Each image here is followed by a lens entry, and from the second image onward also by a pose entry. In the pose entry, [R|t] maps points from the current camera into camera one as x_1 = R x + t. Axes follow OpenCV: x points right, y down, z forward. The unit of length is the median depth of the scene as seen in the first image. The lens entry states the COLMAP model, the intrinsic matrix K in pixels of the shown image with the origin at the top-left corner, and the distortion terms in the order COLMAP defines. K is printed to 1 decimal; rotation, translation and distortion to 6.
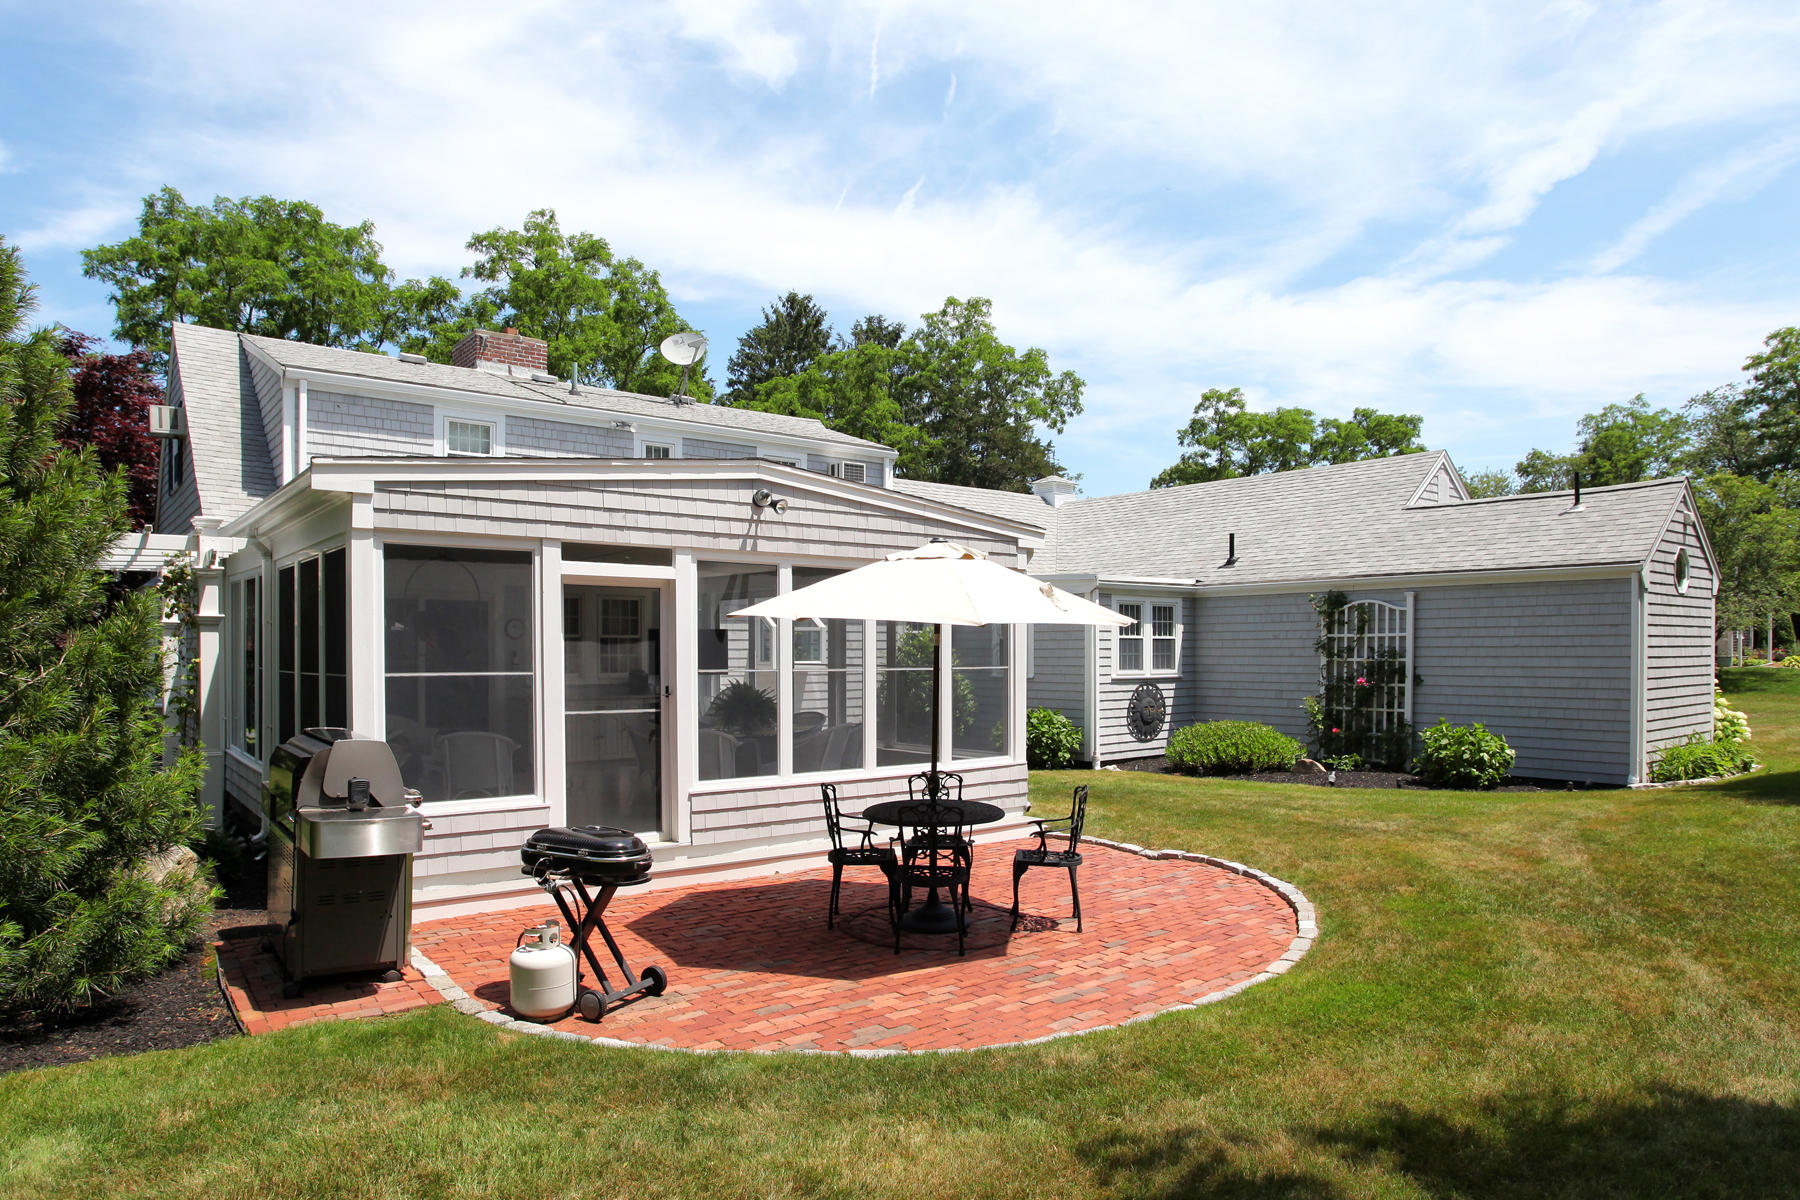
lens RADIAL K [[1062.4, 0, 900.3], [0, 1062.4, 622.5], [0, 0, 1]] dist [-0.079800, 0.043230]
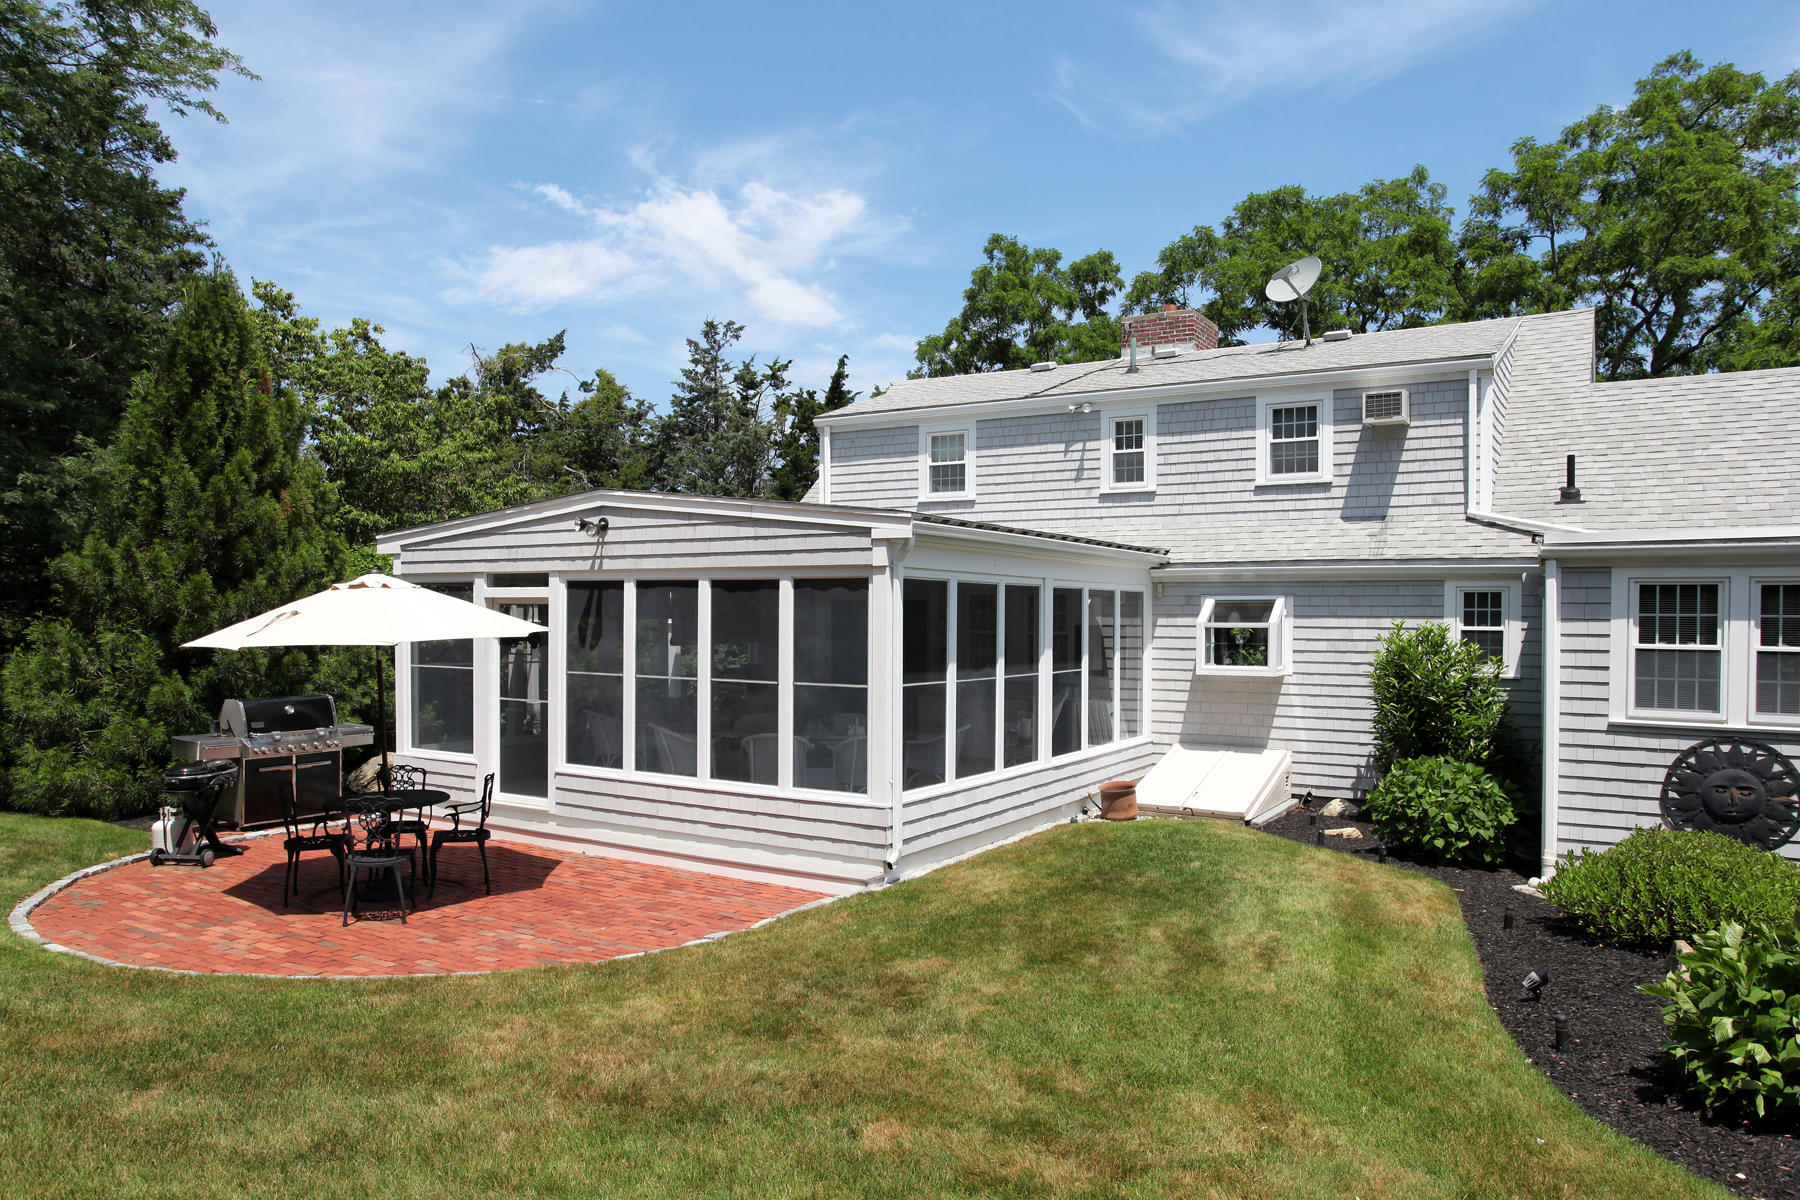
lens RADIAL K [[1171.5, 0, 900.0], [0, 1171.5, 600.0], [0, 0, 1]] dist [-0.021320, 0.000582]
pose [[0.369612, -0.010232, -0.929130, 0.735665], [0.015632, 0.999866, -0.004792, -0.015008], [0.929055, -0.012753, 0.369722, 0.531364]]
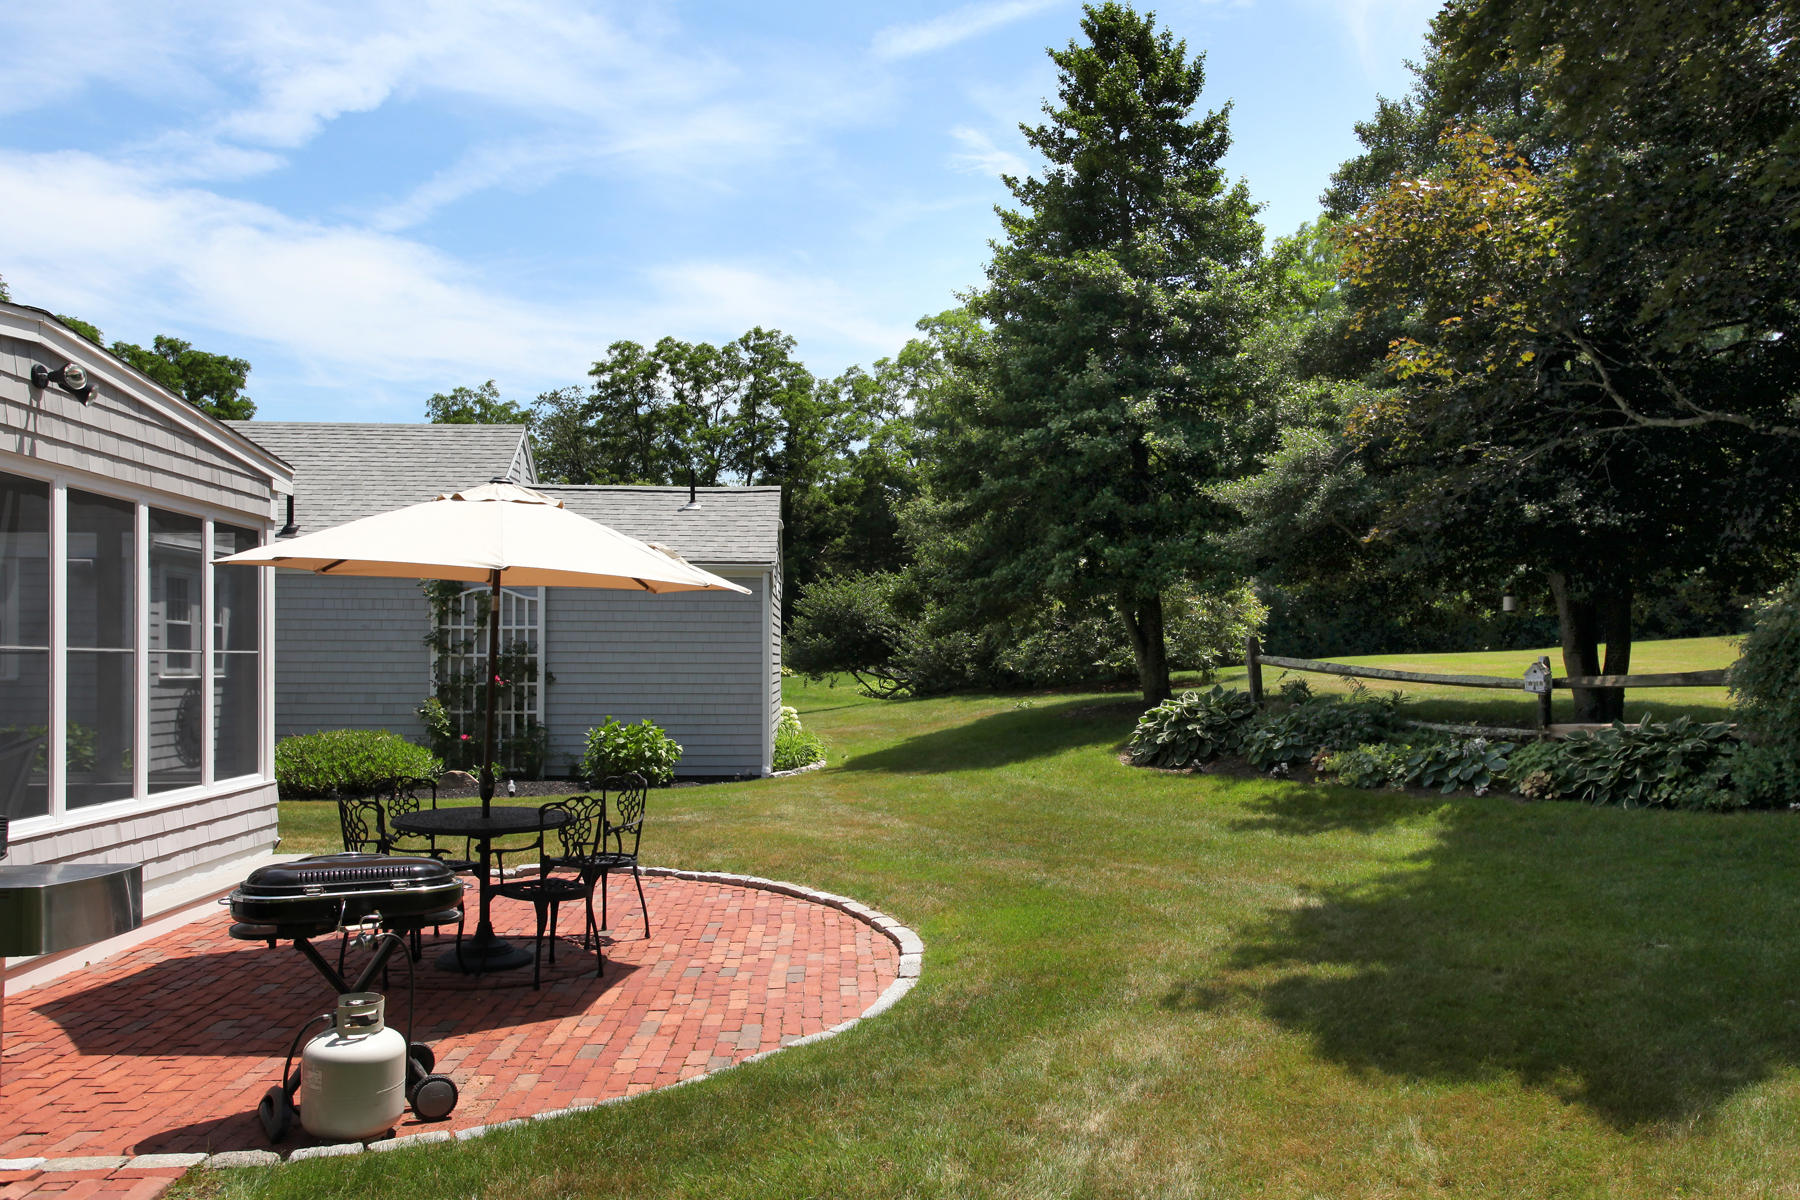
lens RADIAL K [[1362.0, 0, 900.0], [0, 1362.0, 600.0], [0, 0, 1]] dist [-0.077351, 0.071296]
pose [[0.571369, 0.041271, 0.819655, -0.310864], [-0.025068, 0.999146, -0.032834, 0.019277], [-0.820310, -0.001787, 0.571916, 0.081343]]
